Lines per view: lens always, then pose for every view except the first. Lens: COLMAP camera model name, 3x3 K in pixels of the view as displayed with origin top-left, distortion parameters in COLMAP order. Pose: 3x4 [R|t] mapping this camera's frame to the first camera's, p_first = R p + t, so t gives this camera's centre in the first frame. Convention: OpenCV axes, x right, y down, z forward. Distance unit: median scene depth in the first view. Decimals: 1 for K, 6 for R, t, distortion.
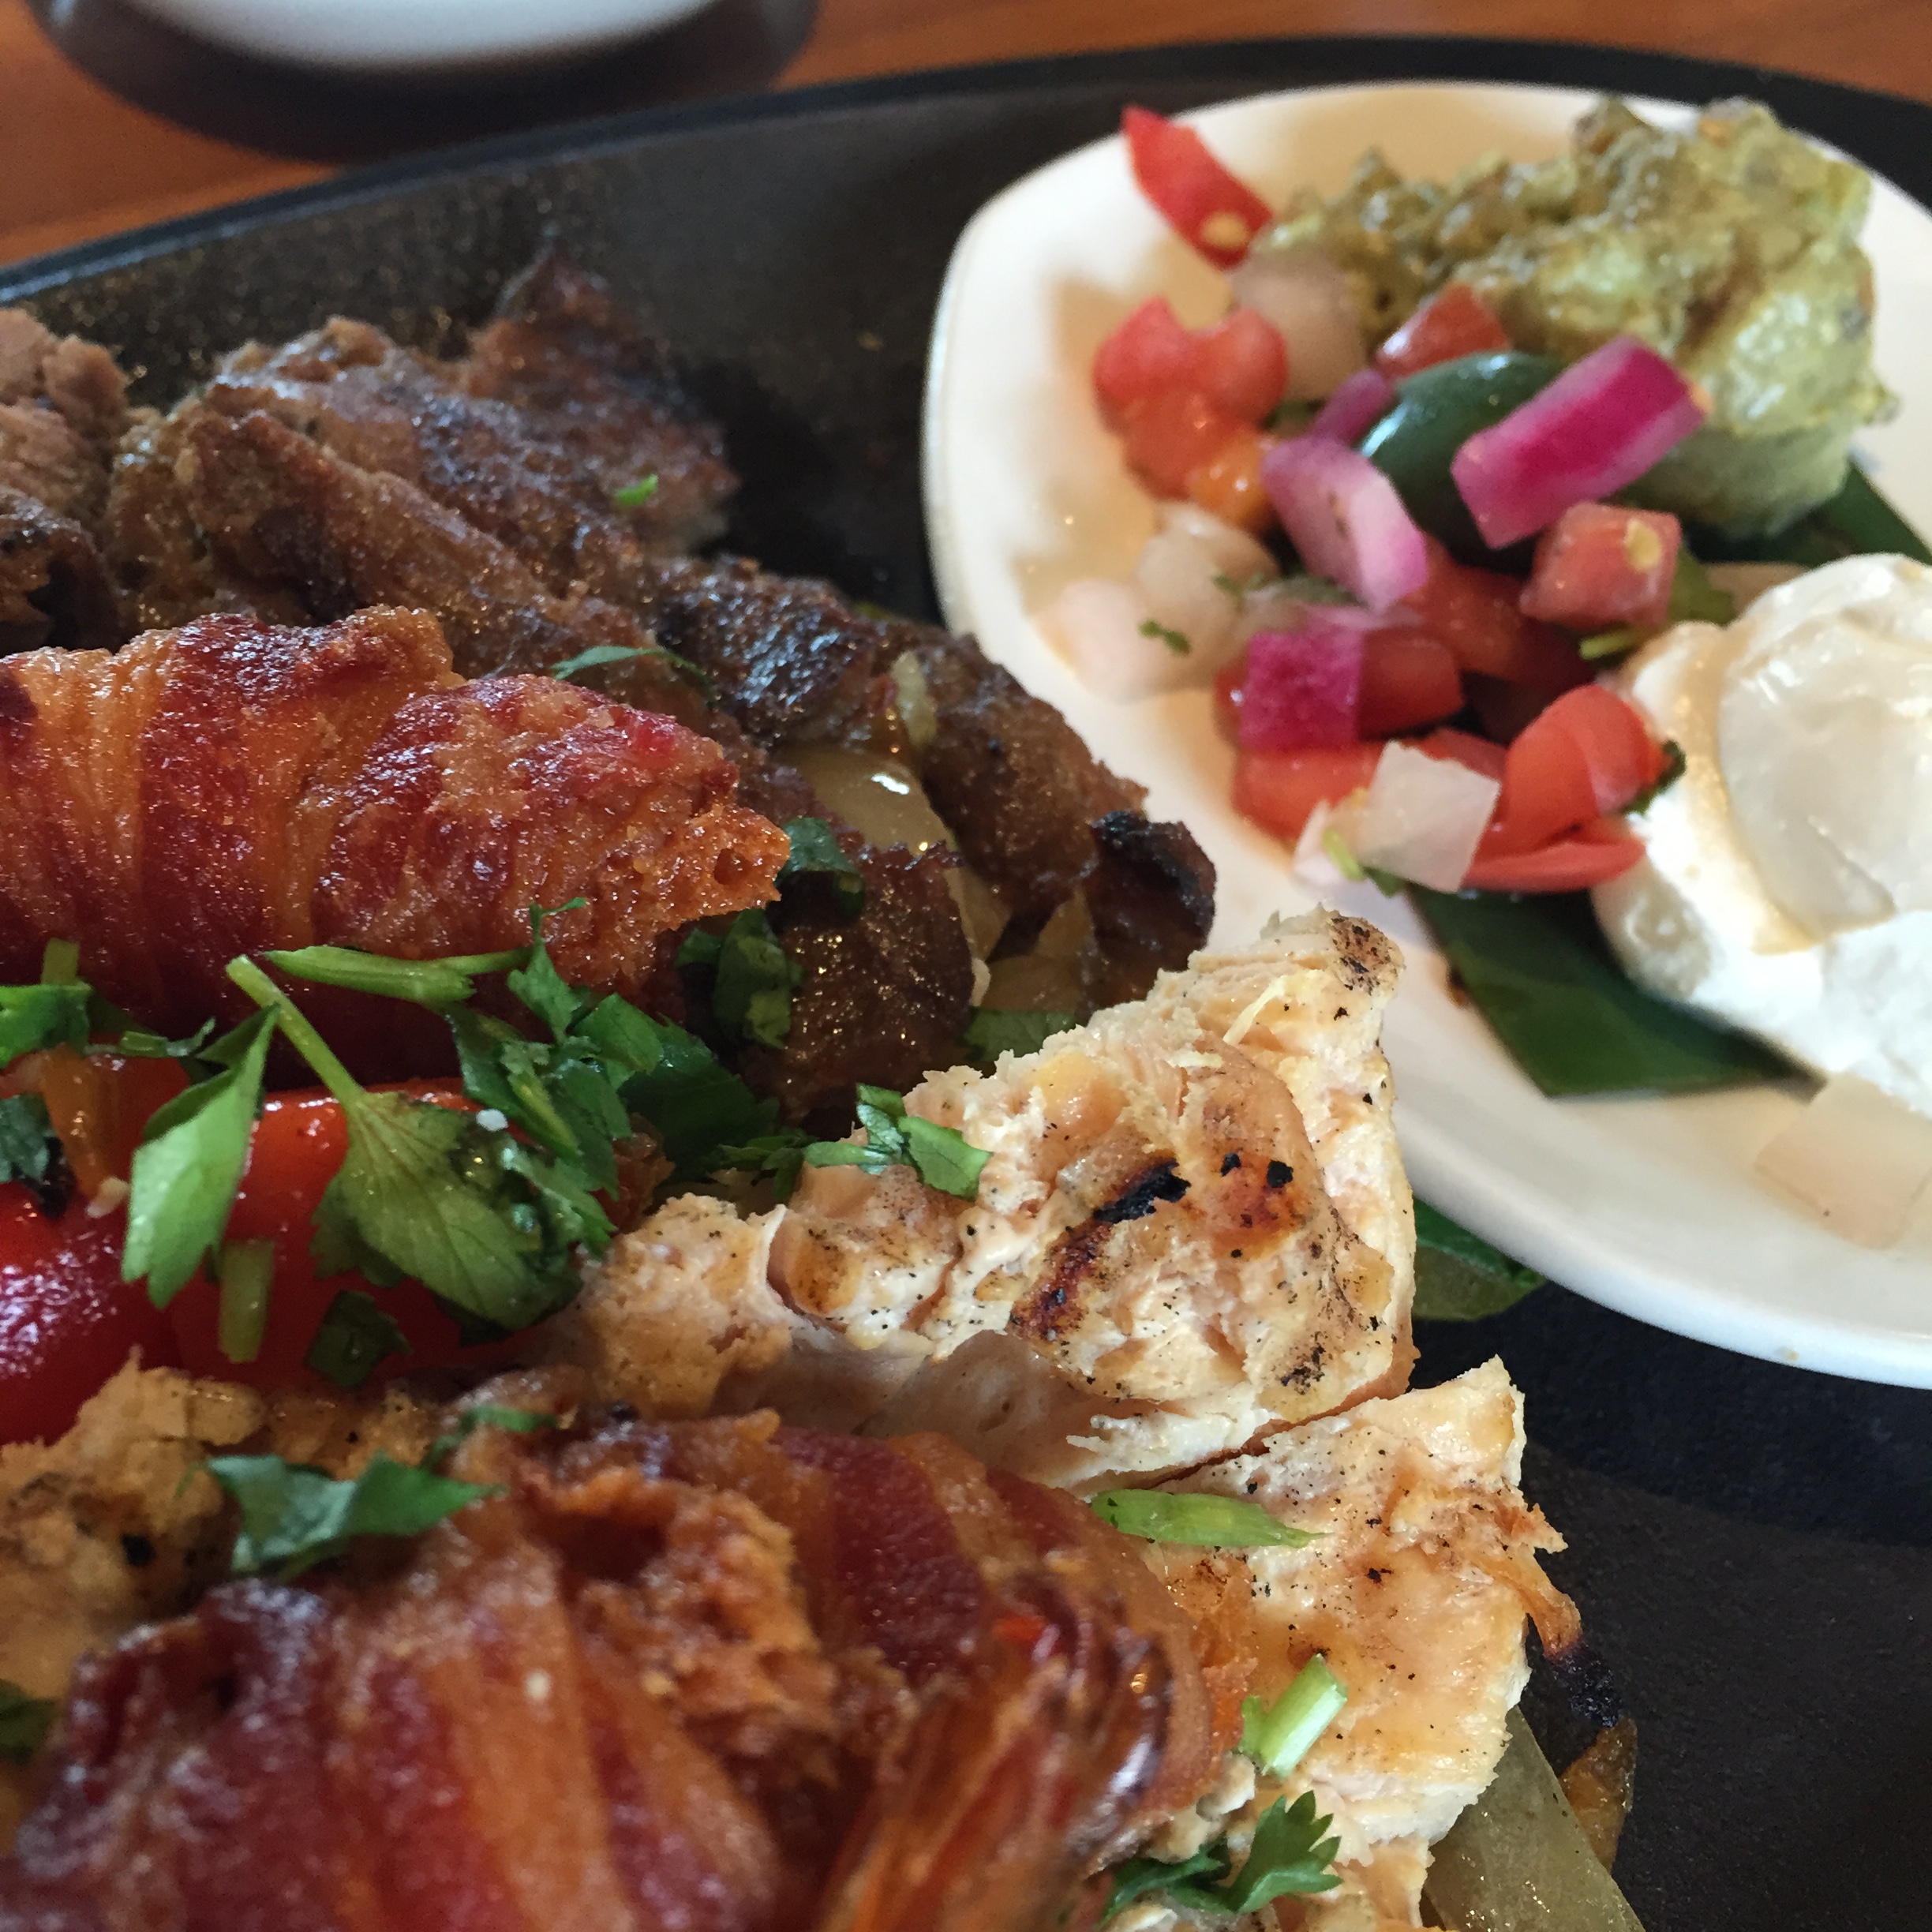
lens RADIAL K [[2325.9, 0, 966.0], [0, 2325.9, 966.0], [0, 0, 1]] dist [0.047193, 0.022266]
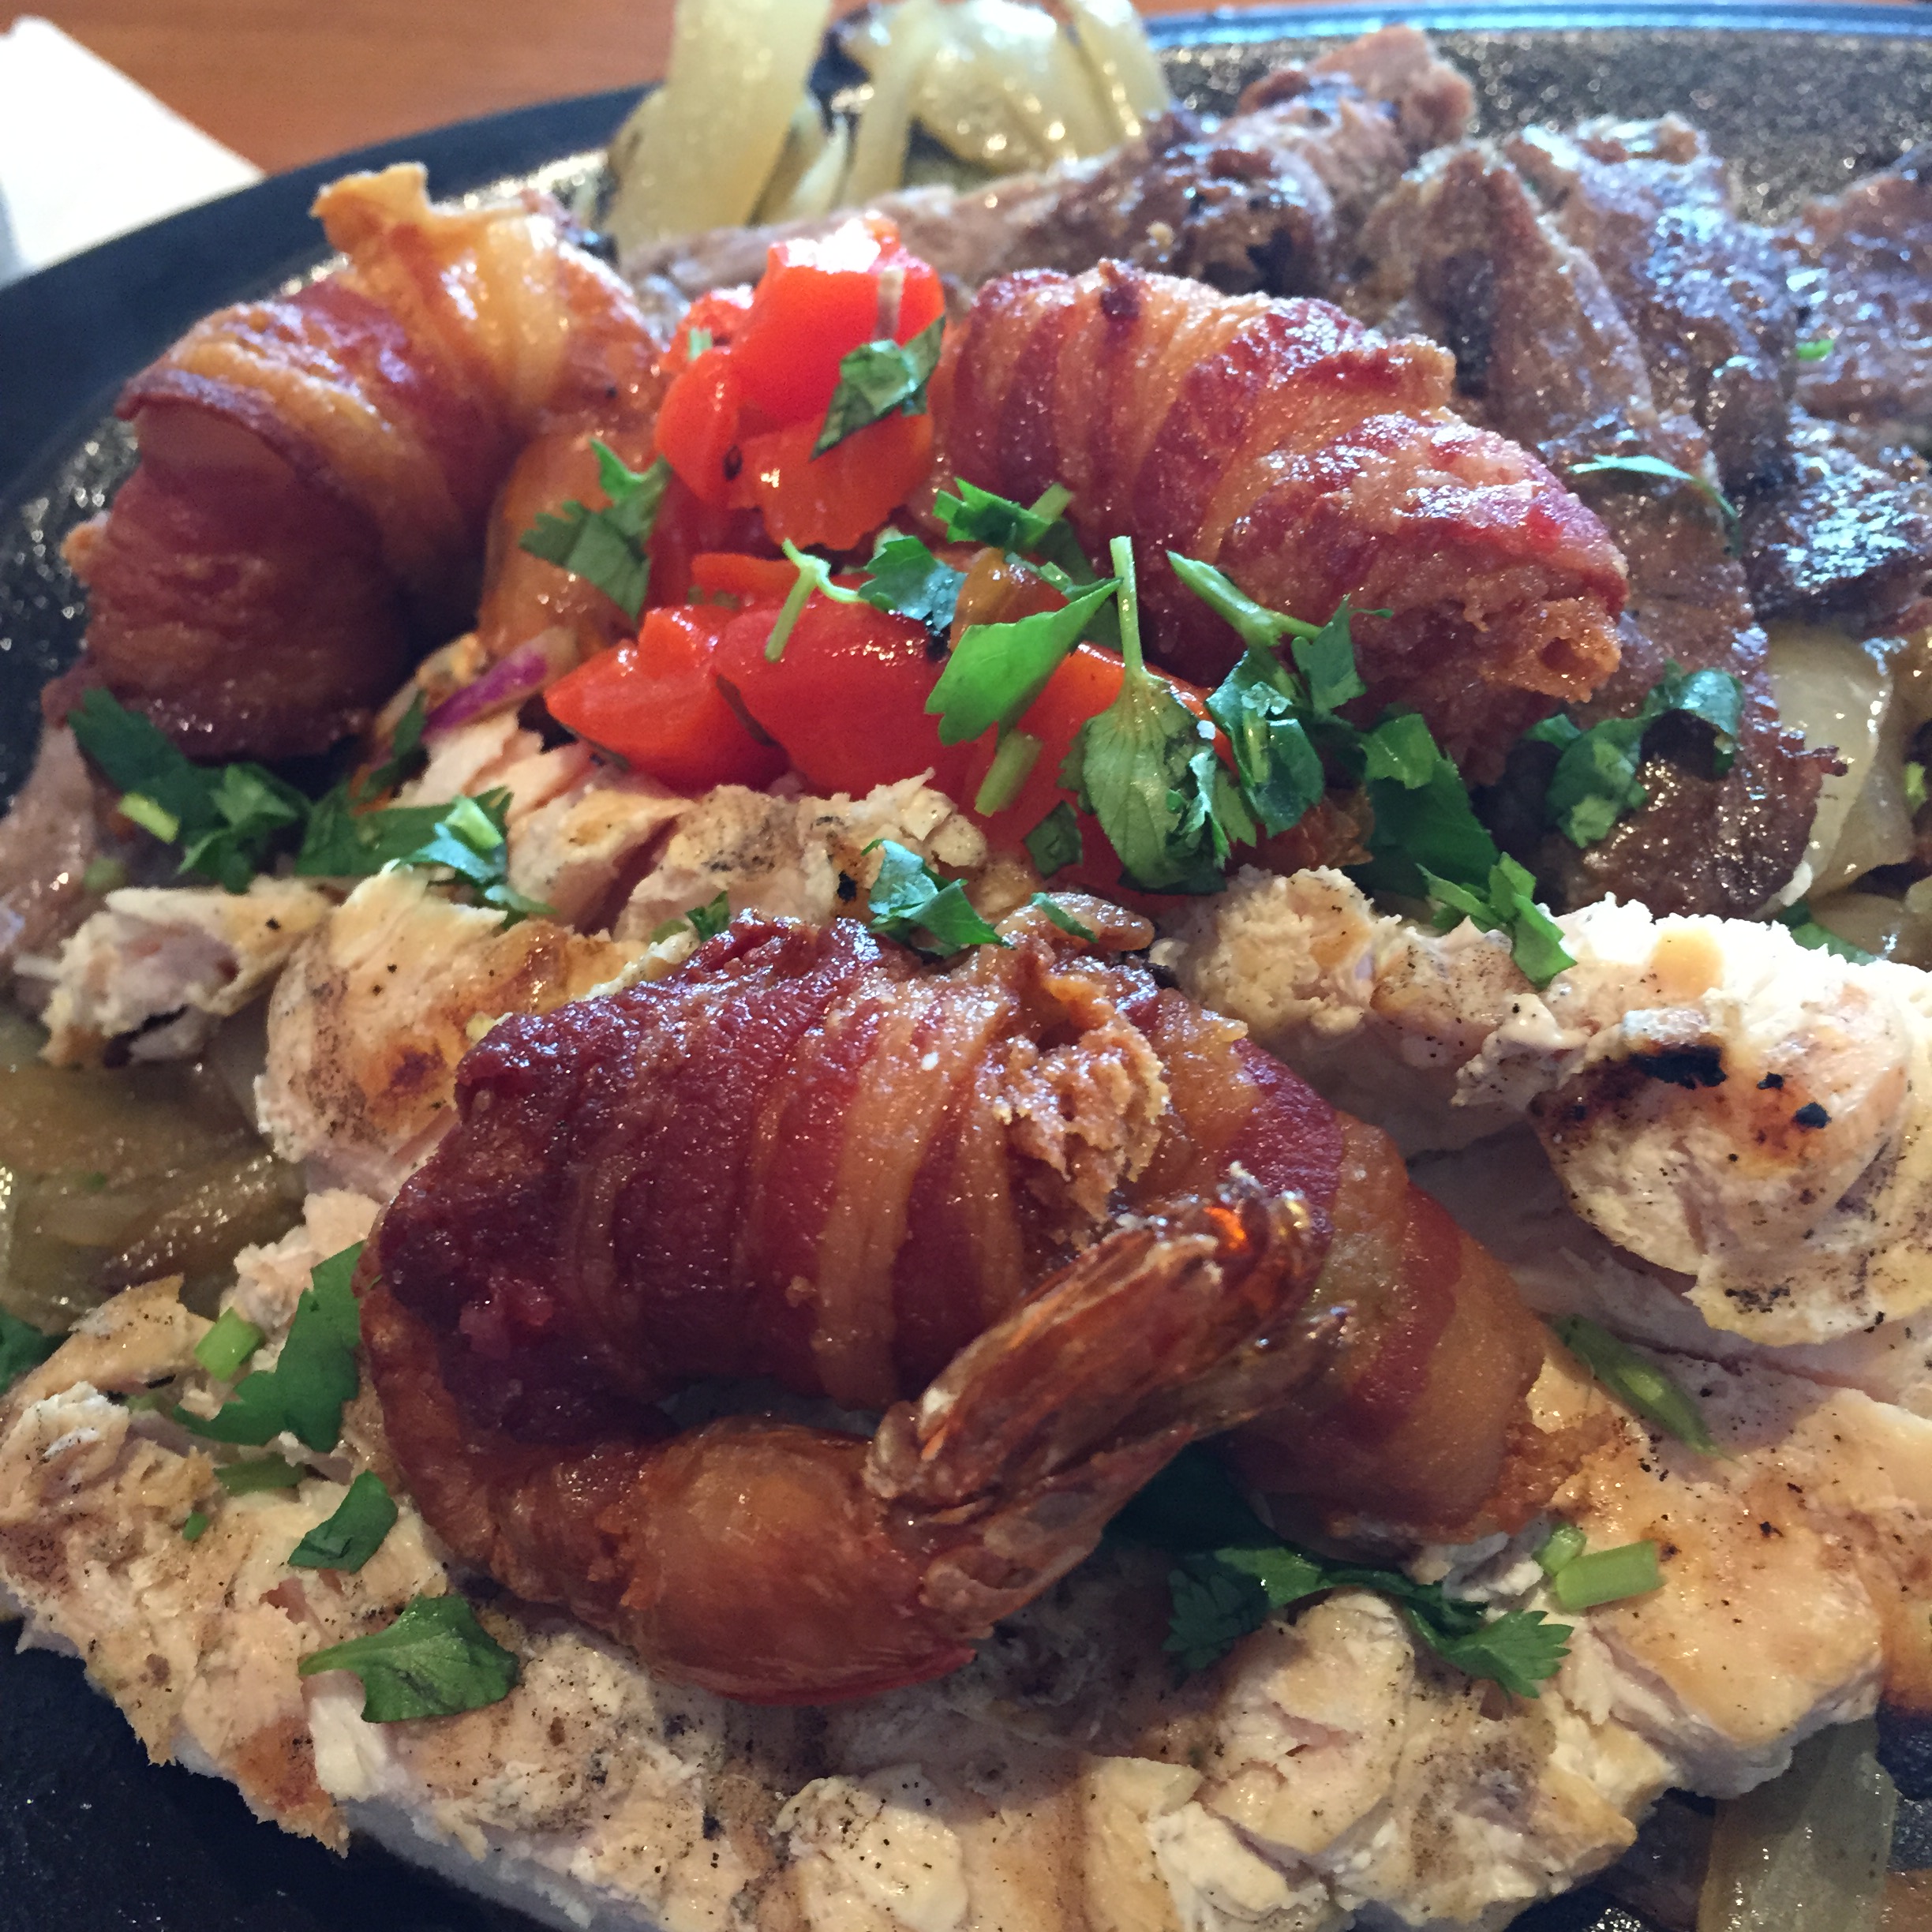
lens RADIAL K [[2325.9, 0, 966.0], [0, 2325.9, 966.0], [0, 0, 1]] dist [0.047193, 0.022266]
pose [[0.721982, 0.478102, -0.500161, 0.361610], [-0.435943, 0.875665, 0.207760, -0.023489], [0.537304, 0.068043, 0.840639, -0.098869]]
